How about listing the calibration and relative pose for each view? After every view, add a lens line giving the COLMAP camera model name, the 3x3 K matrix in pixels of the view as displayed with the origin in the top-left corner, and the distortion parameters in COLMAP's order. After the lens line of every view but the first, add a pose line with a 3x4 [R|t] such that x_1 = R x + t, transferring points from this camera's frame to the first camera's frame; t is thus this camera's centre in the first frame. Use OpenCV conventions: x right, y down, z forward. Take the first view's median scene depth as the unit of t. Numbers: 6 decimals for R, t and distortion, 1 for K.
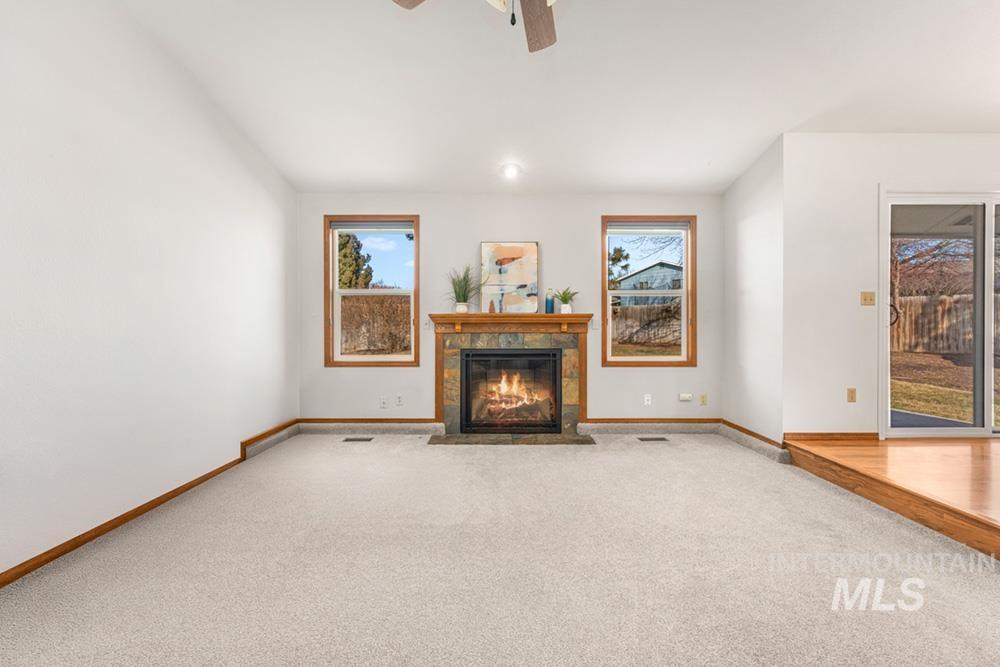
lens RADIAL K [[405.8, 0, 500.6], [0, 405.8, 331.4], [0, 0, 1]] dist [-0.000251, -0.000157]
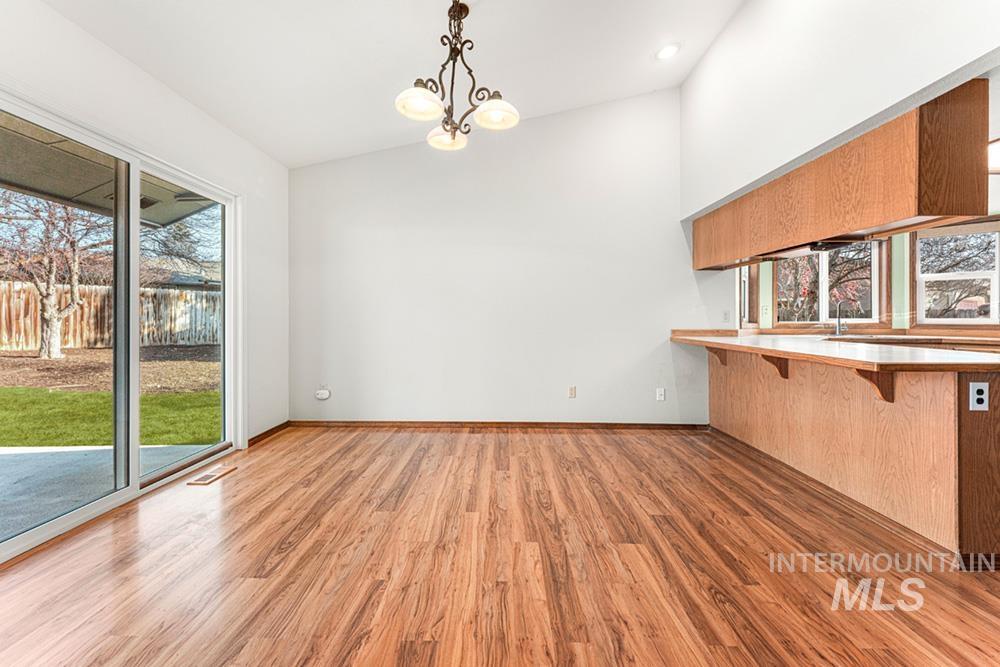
lens RADIAL K [[401.9, 0, 497.6], [0, 401.9, 326.2], [0, 0, 1]] dist [-0.000018, -0.000067]
pose [[0.012831, -0.014825, 0.999808, 0.405252], [-0.001705, 0.999888, 0.014848, -0.034048], [-0.999916, -0.001895, 0.012804, 0.284776]]
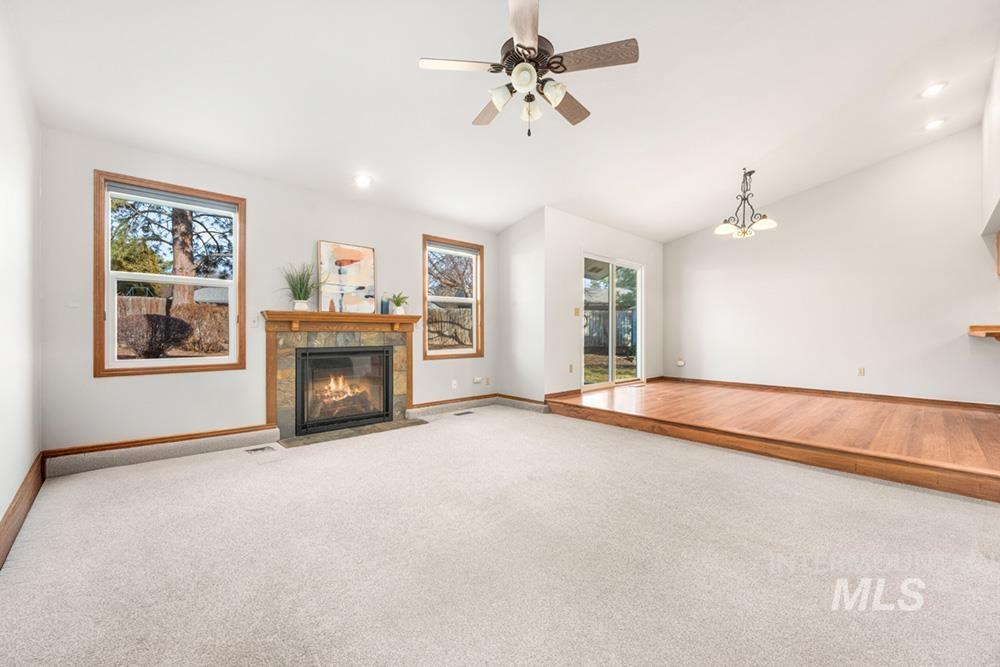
lens RADIAL K [[411.2, 0, 500.0], [0, 411.2, 333.5], [0, 0, 1]] dist [-0.000700, -0.000140]
pose [[0.726121, 0.000493, 0.687567, -0.421610], [0.000269, 0.999999, -0.001001, 0.009894], [-0.687567, 0.000911, 0.726121, -0.037637]]
